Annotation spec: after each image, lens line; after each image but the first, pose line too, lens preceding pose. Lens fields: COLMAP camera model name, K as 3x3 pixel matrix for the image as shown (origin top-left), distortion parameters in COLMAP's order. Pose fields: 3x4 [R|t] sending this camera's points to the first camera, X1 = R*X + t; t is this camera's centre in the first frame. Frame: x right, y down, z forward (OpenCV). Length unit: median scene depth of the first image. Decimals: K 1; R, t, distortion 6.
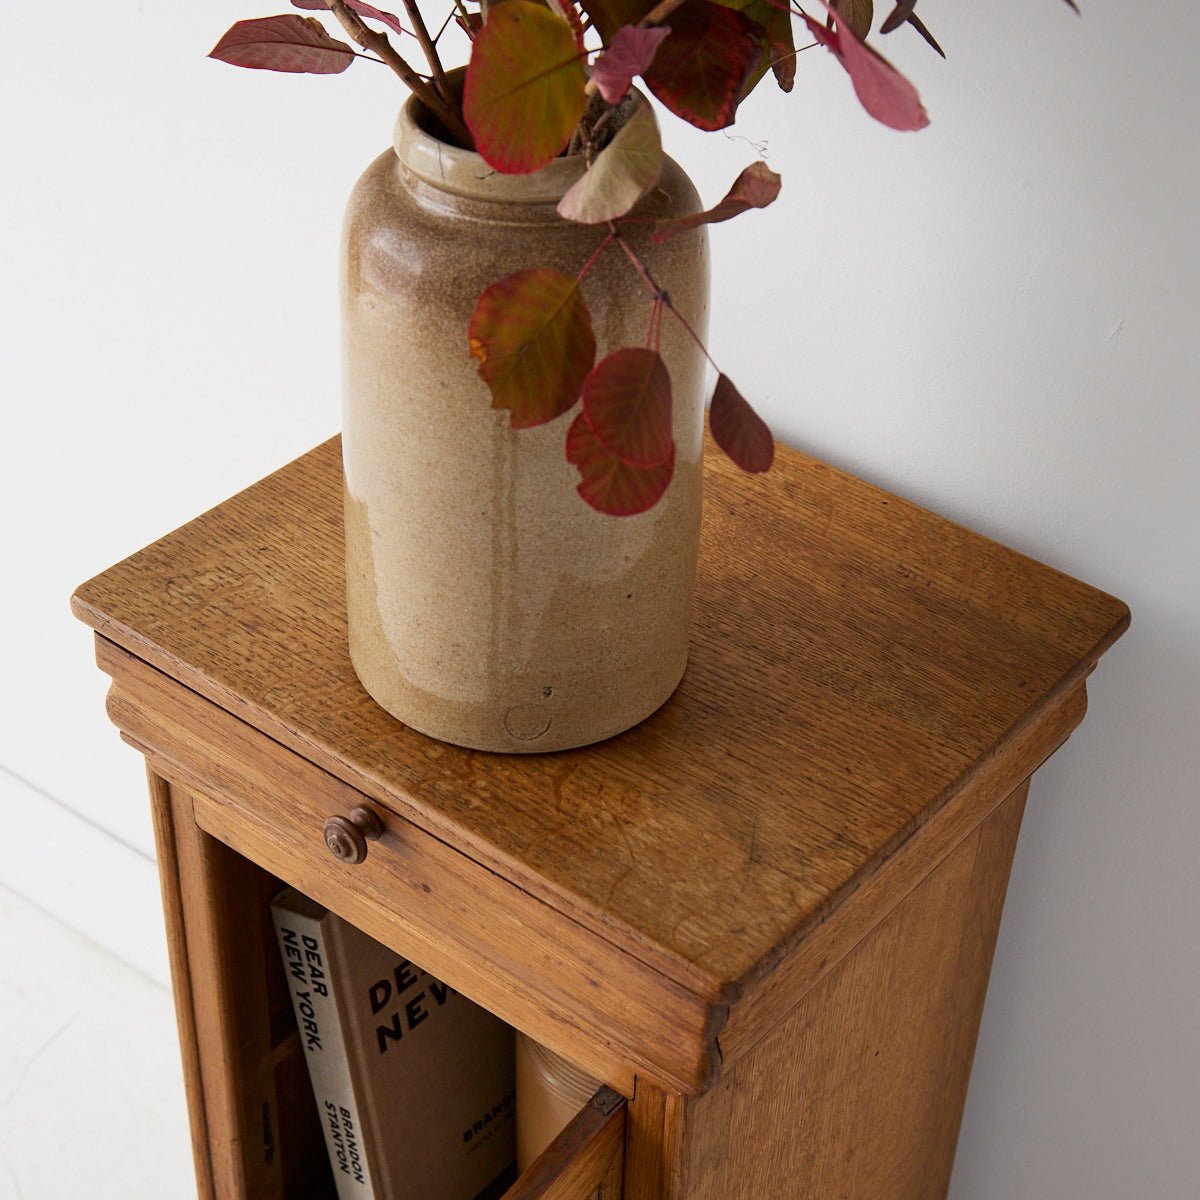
lens RADIAL K [[2352.9, 0, 605.2], [0, 2352.9, 612.2], [0, 0, 1]] dist [-0.074932, 0.000000]
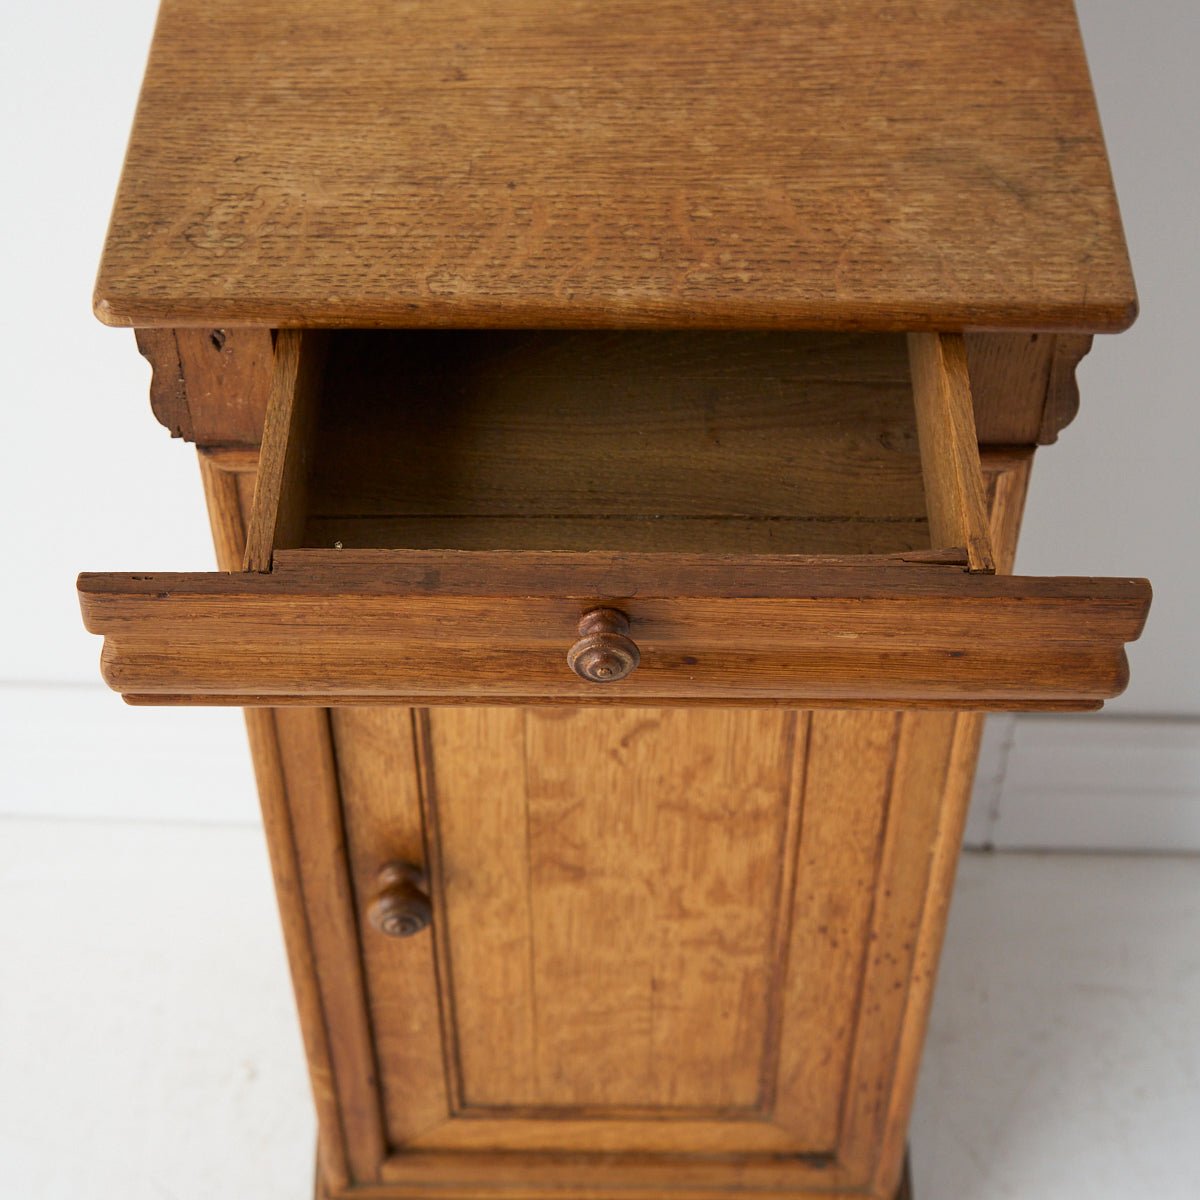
lens RADIAL K [[2426.1, 0, 602.2], [0, 2426.1, 606.0], [0, 0, 1]] dist [-0.041031, 0.000000]
pose [[0.786532, -0.482056, 0.385993, -0.465713], [0.400124, 0.873896, 0.276057, -0.076167], [-0.470392, -0.062682, 0.880229, 0.197816]]
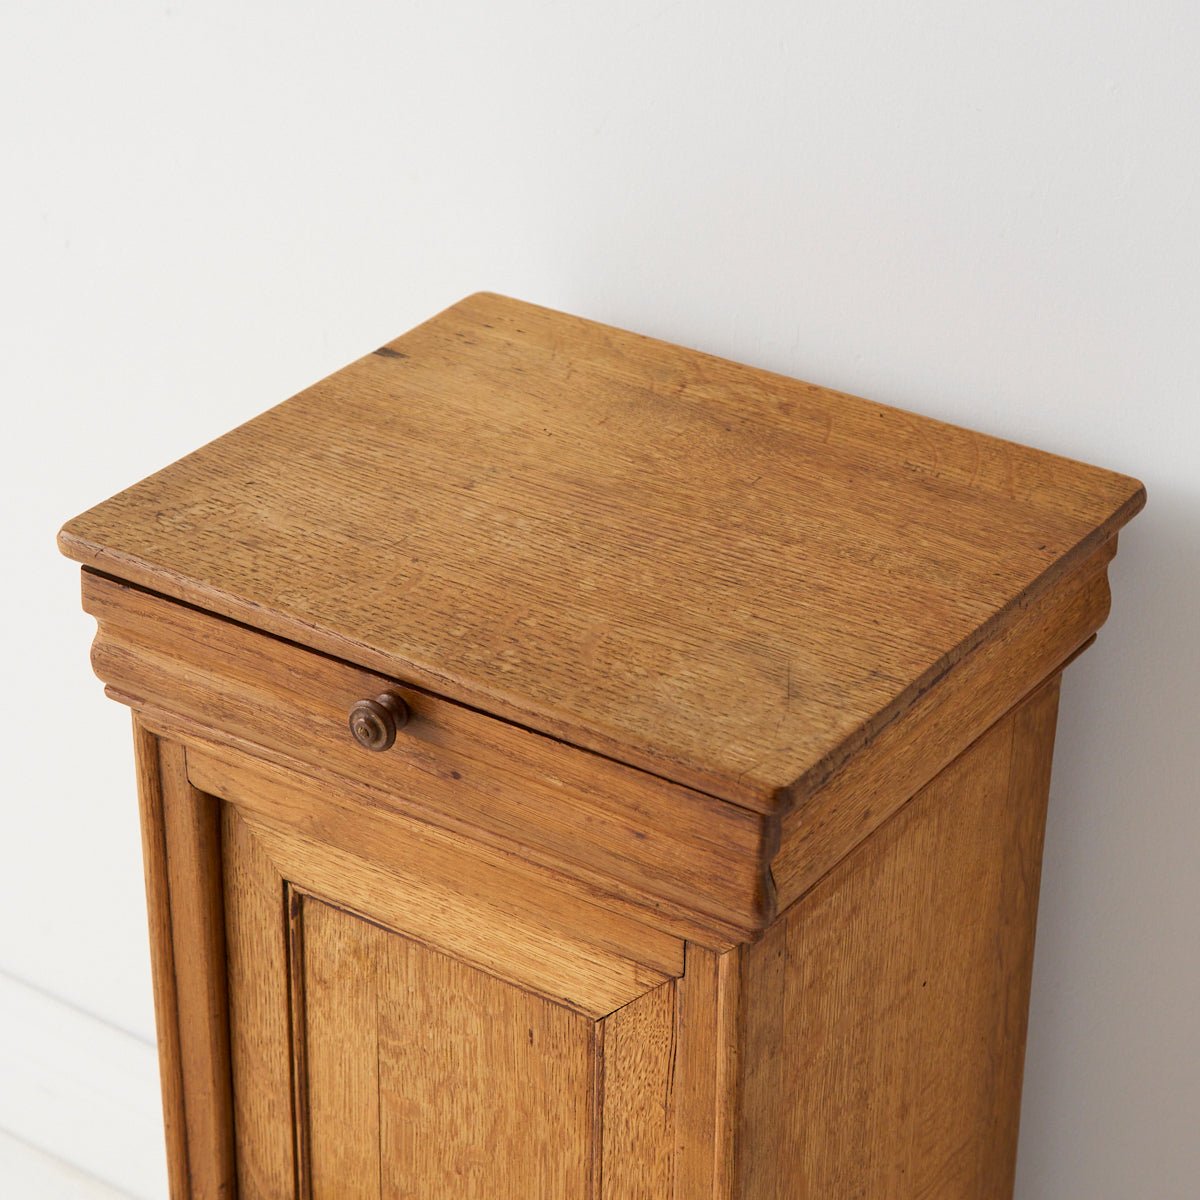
lens RADIAL K [[3222.0, 0, 595.5], [0, 3222.0, 593.7], [0, 0, 1]] dist [-0.017317, 0.000000]
pose [[0.996716, -0.061838, 0.052286, -0.079618], [0.068795, 0.987202, -0.143870, 0.227634], [-0.042720, 0.146994, 0.988214, -0.319372]]
